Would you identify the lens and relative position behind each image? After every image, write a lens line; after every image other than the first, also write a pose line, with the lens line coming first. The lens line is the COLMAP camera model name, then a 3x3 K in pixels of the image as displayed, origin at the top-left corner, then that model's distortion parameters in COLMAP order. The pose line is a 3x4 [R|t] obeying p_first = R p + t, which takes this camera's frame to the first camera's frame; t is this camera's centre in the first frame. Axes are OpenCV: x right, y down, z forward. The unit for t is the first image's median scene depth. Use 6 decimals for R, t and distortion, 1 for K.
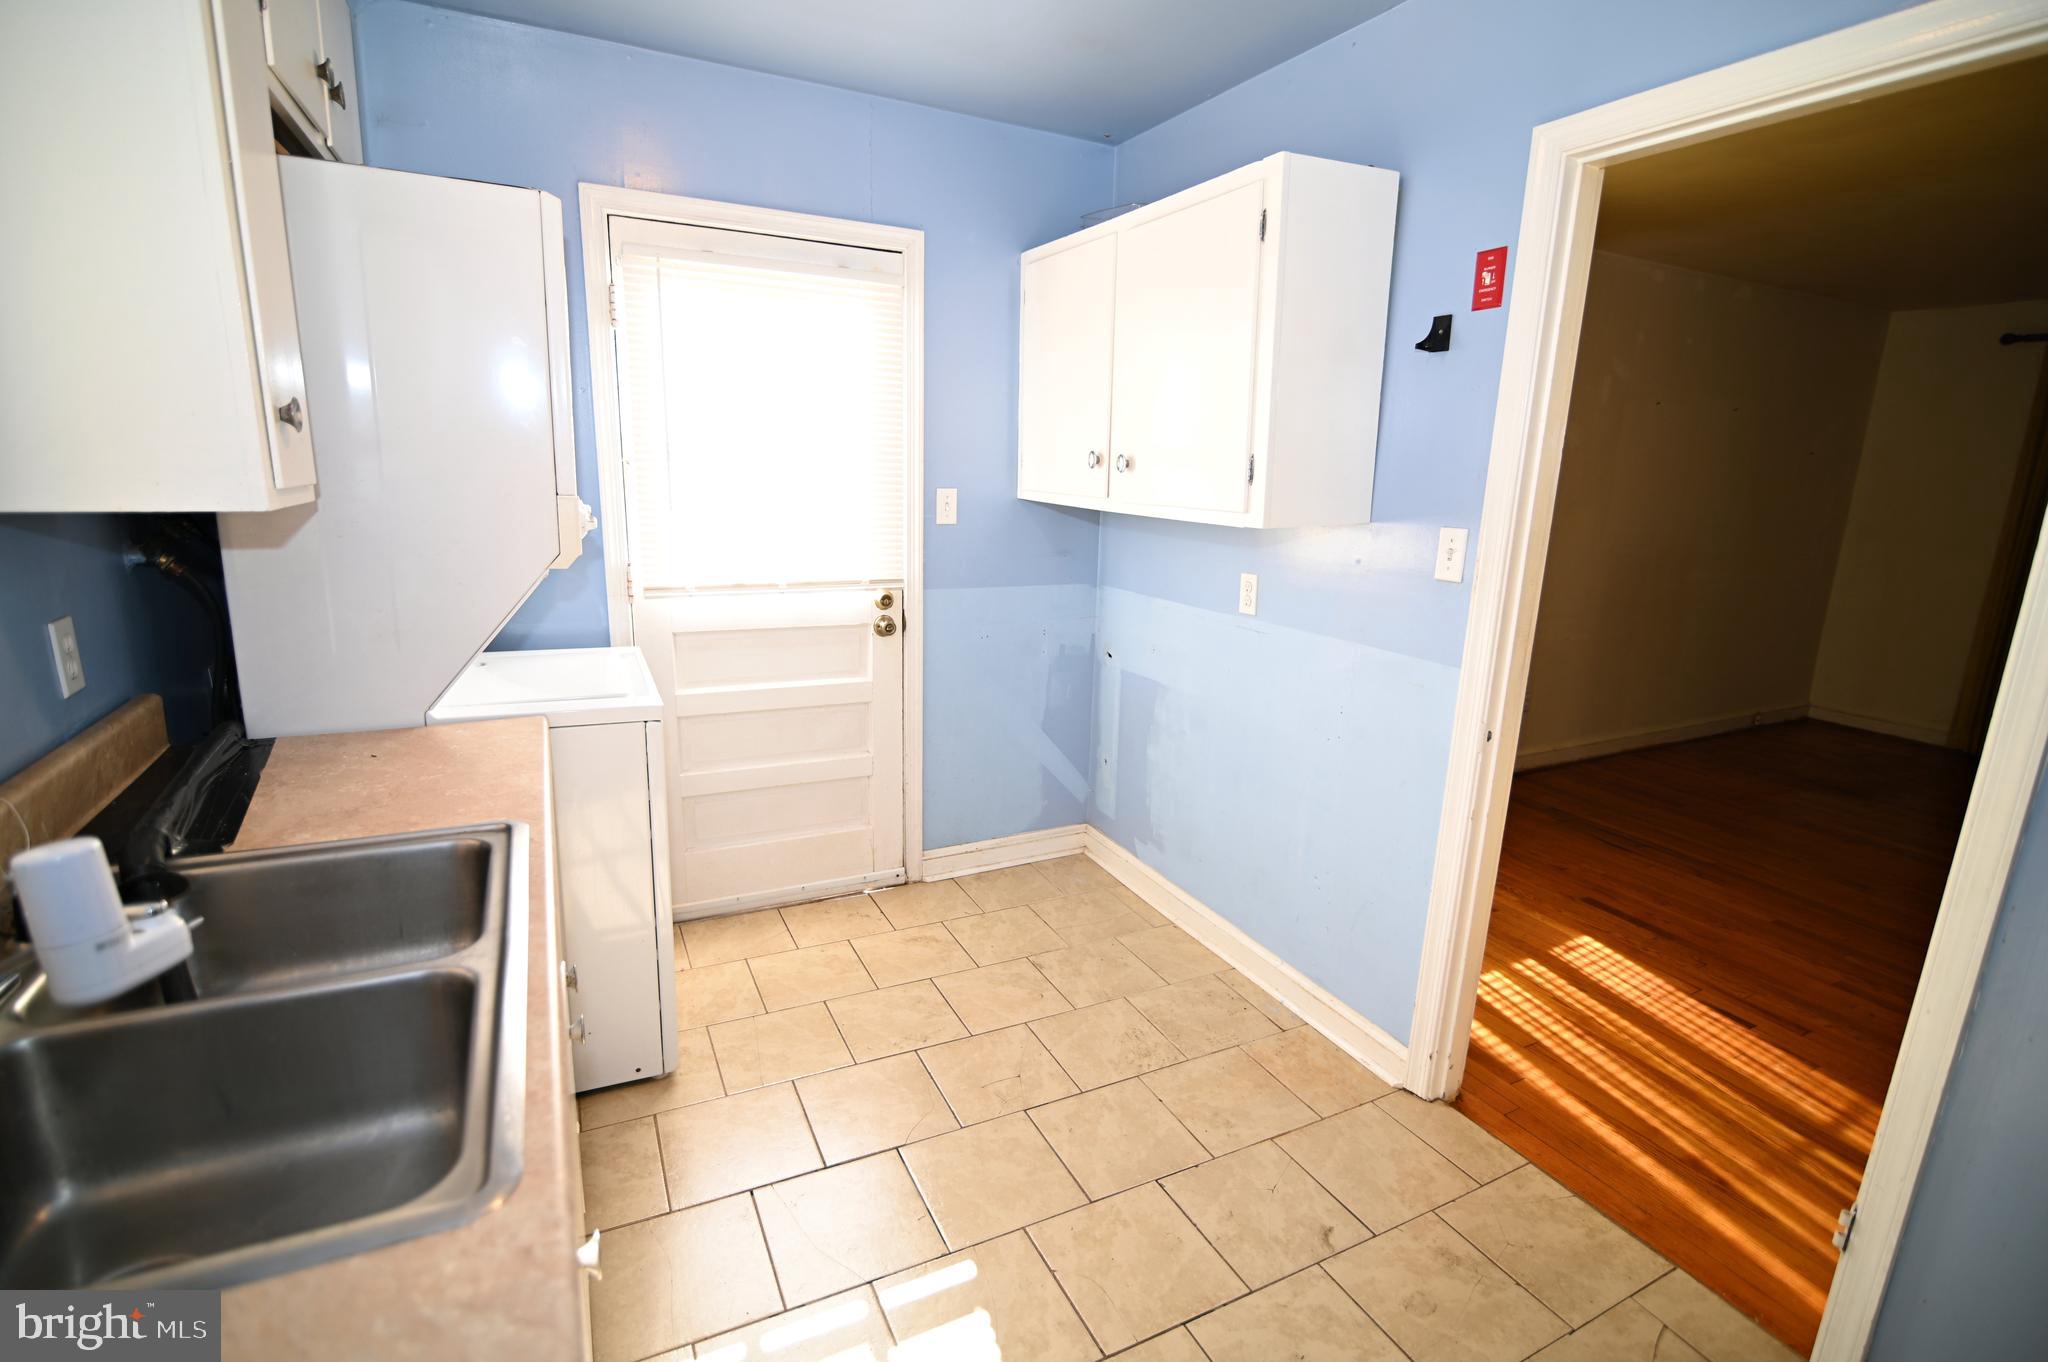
lens RADIAL K [[933.9, 0, 1017.8], [0, 933.9, 677.5], [0, 0, 1]] dist [-0.020582, 0.001168]
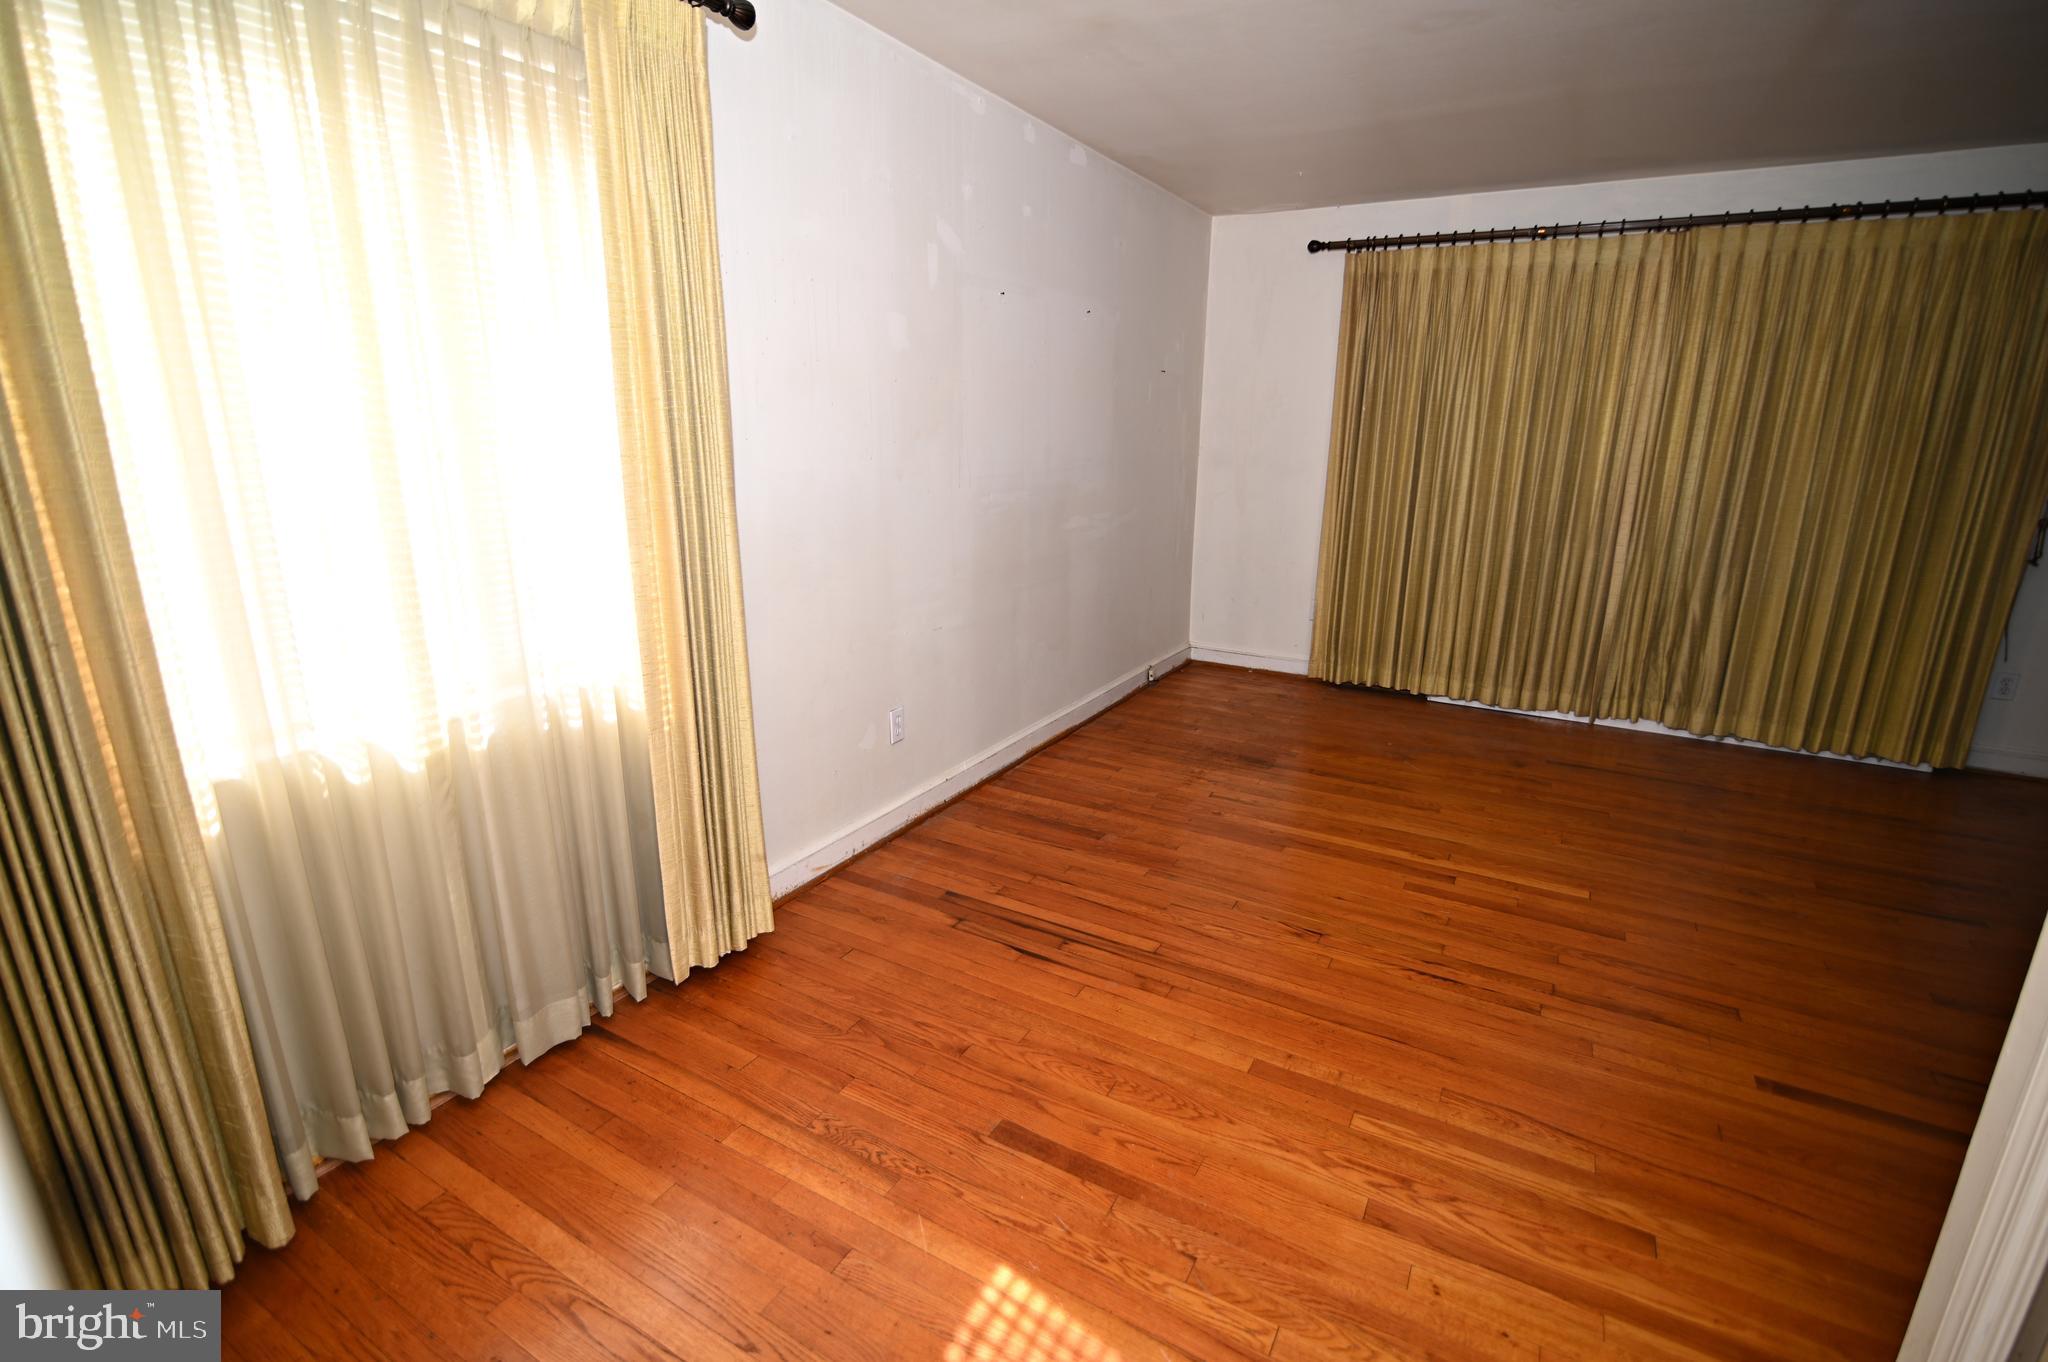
lens RADIAL K [[933.9, 0, 1030.6], [0, 933.9, 684.0], [0, 0, 1]] dist [-0.020582, 0.001168]
pose [[0.828908, -0.167463, 0.533730, 0.343542], [0.138935, 0.985873, 0.093554, -0.075072], [-0.541857, -0.003394, 0.840464, 0.472826]]
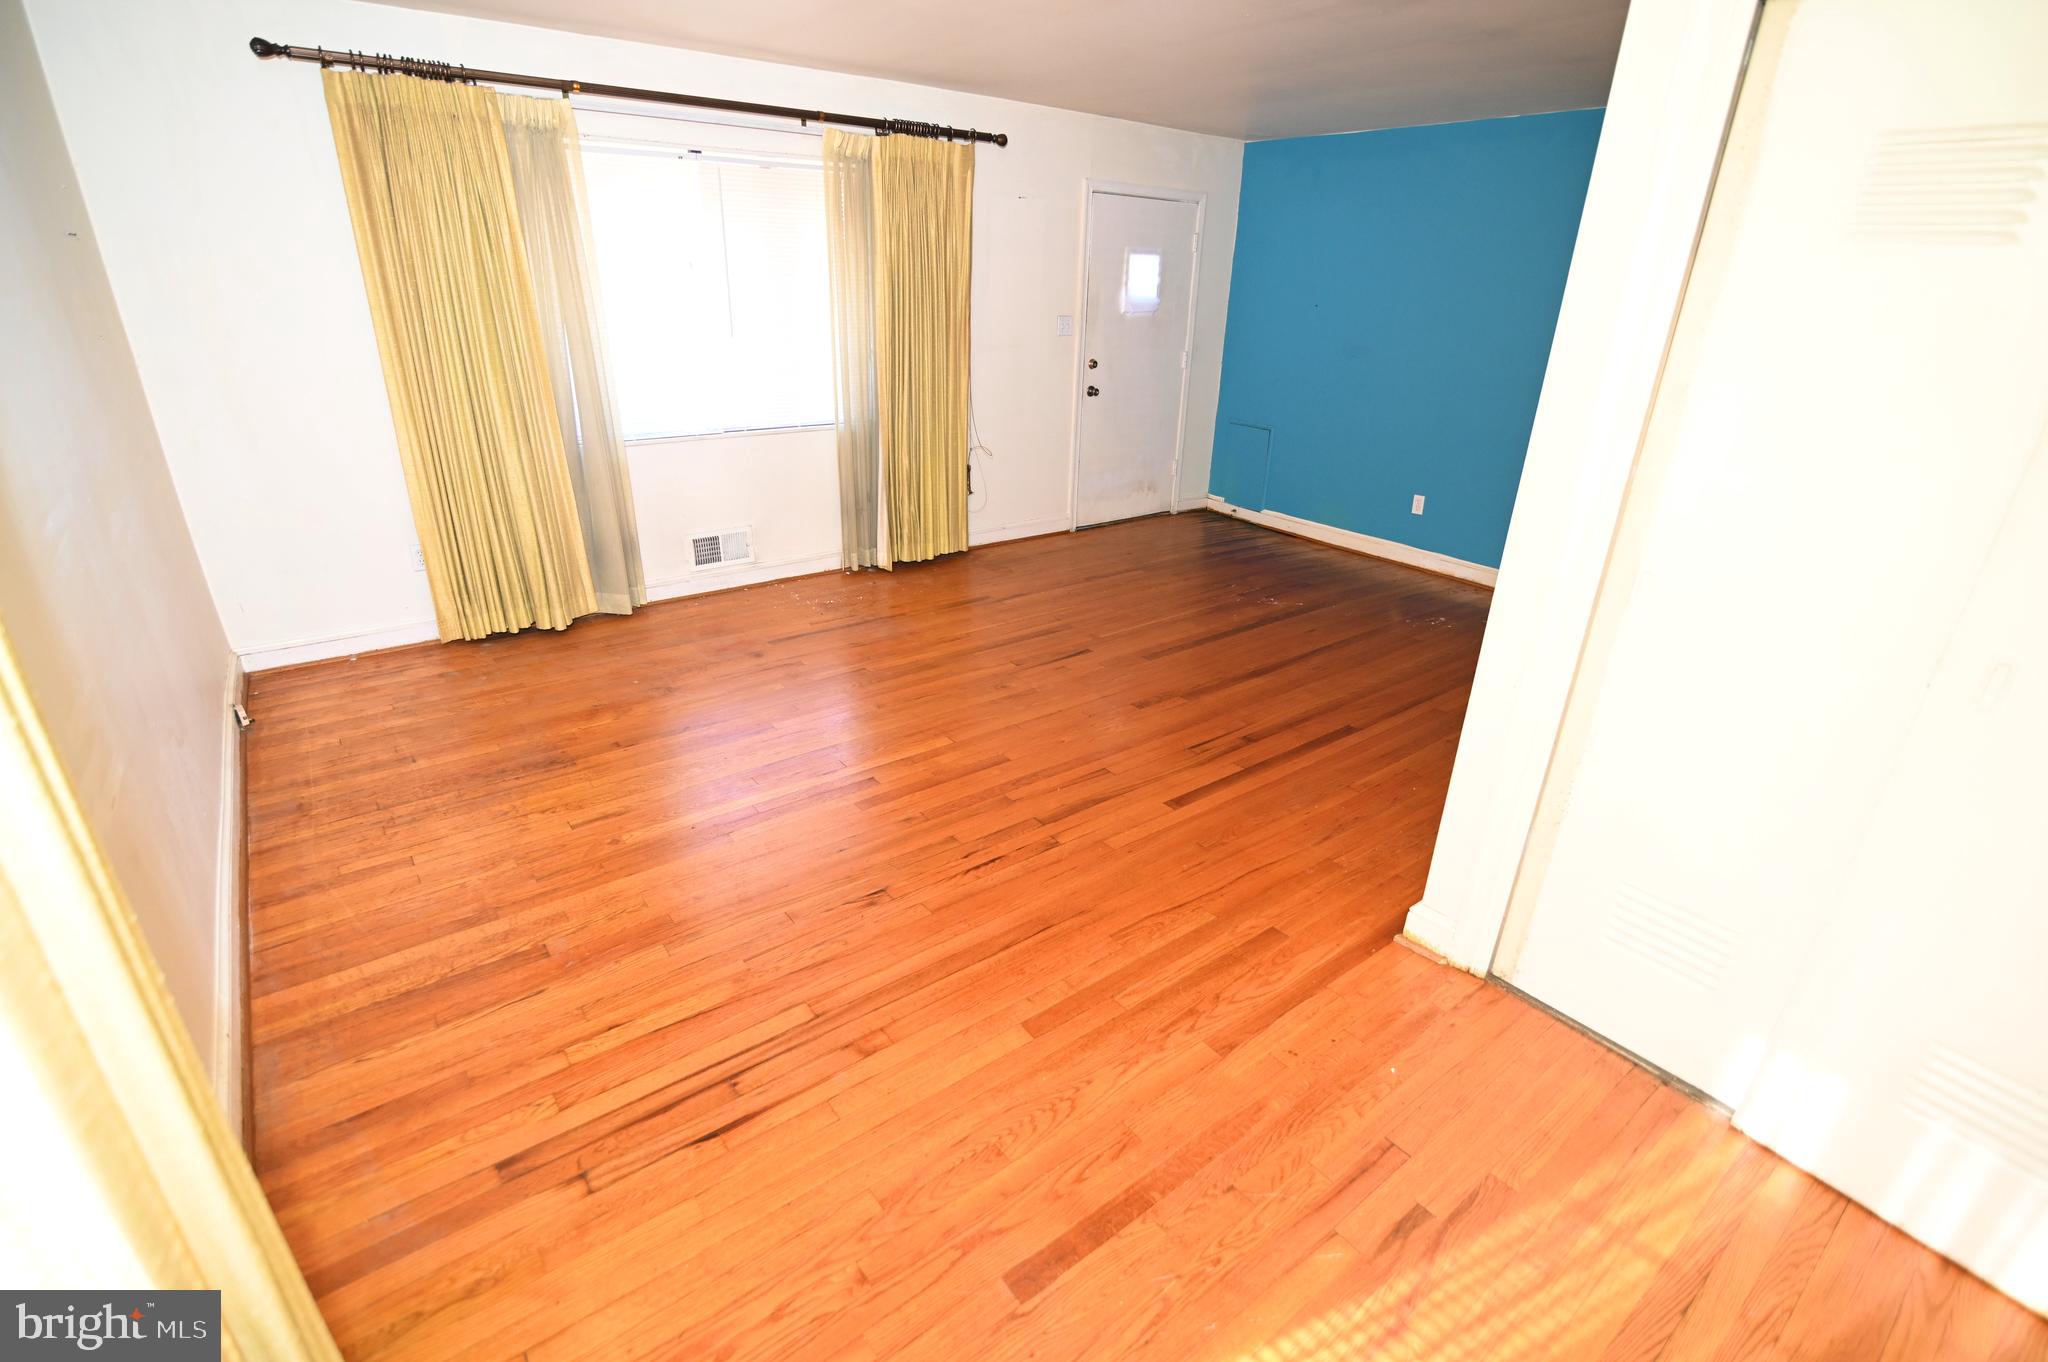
lens RADIAL K [[933.9, 0, 1019.4], [0, 933.9, 682.6], [0, 0, 1]] dist [-0.020582, 0.001168]
pose [[-0.193666, -0.418417, 0.887367, 0.298331], [0.195119, 0.869995, 0.452810, -0.226902], [-0.961469, 0.260836, -0.086848, 0.886636]]
